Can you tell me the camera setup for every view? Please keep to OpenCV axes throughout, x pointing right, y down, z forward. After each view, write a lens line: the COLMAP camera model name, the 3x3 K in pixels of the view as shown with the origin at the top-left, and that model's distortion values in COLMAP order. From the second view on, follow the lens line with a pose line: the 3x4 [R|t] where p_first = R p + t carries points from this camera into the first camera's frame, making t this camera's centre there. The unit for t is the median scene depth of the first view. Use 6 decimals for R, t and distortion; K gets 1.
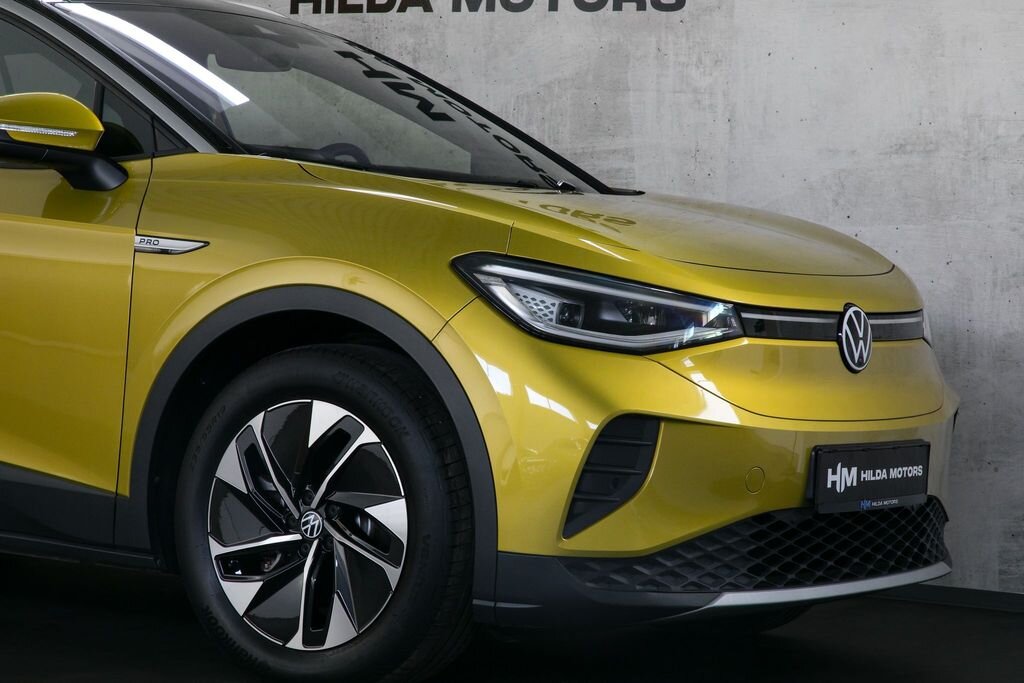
lens RADIAL K [[3042.5, 0, 512.0], [0, 3042.5, 341.5], [0, 0, 1]] dist [0.025932, 1.826771]
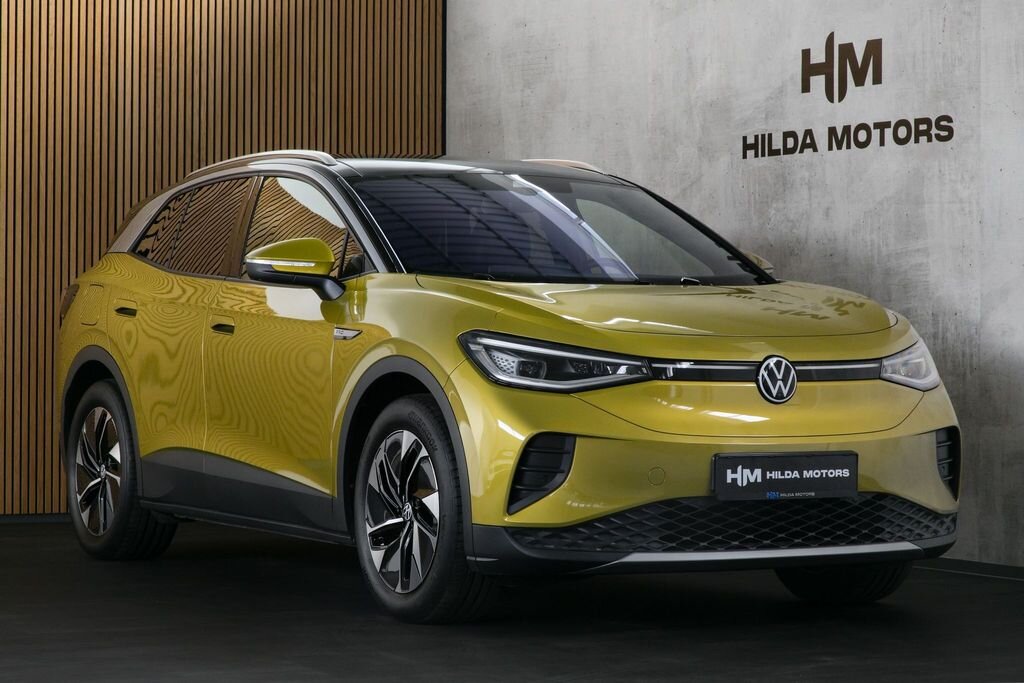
lens RADIAL K [[2999.1, 0, 511.7], [0, 2999.1, 296.6], [0, 0, 1]] dist [0.075395, -0.077243]
pose [[0.885078, -0.045500, -0.463213, 0.665453], [0.021241, 0.998122, -0.057455, 0.038814], [0.464957, 0.041013, 0.884383, -0.308576]]
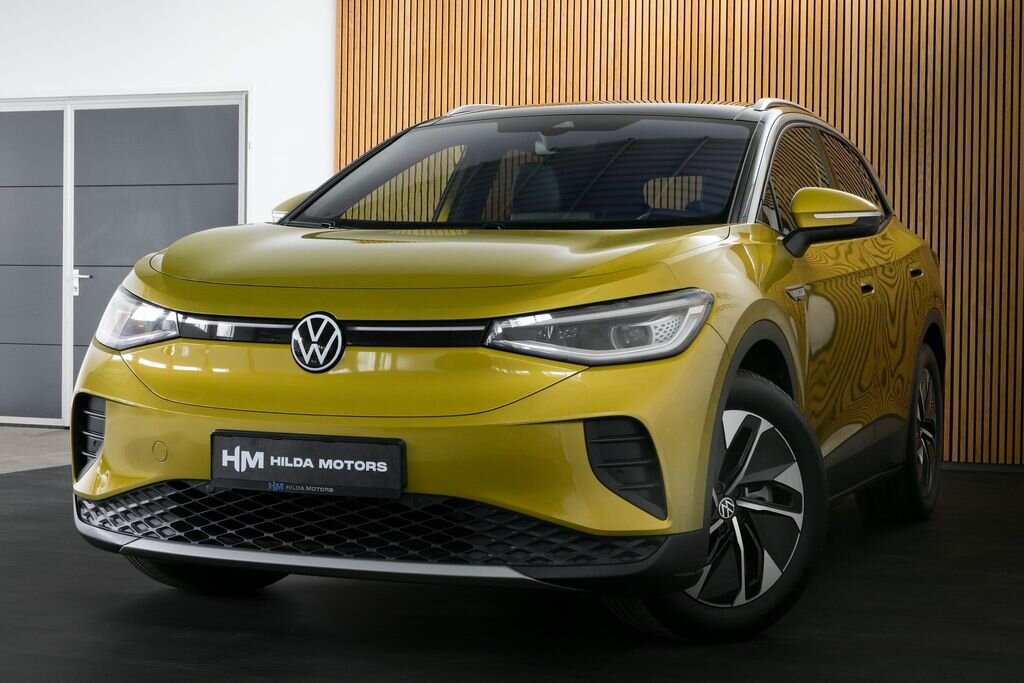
lens RADIAL K [[2004.4, 0, 562.2], [0, 2004.4, 342.1], [0, 0, 1]] dist [0.021484, 0.006985]
pose [[0.200249, -0.013690, -0.979649, 0.873195], [-0.042188, 0.998854, -0.022582, 0.011980], [0.978836, 0.045852, 0.199442, 0.952806]]
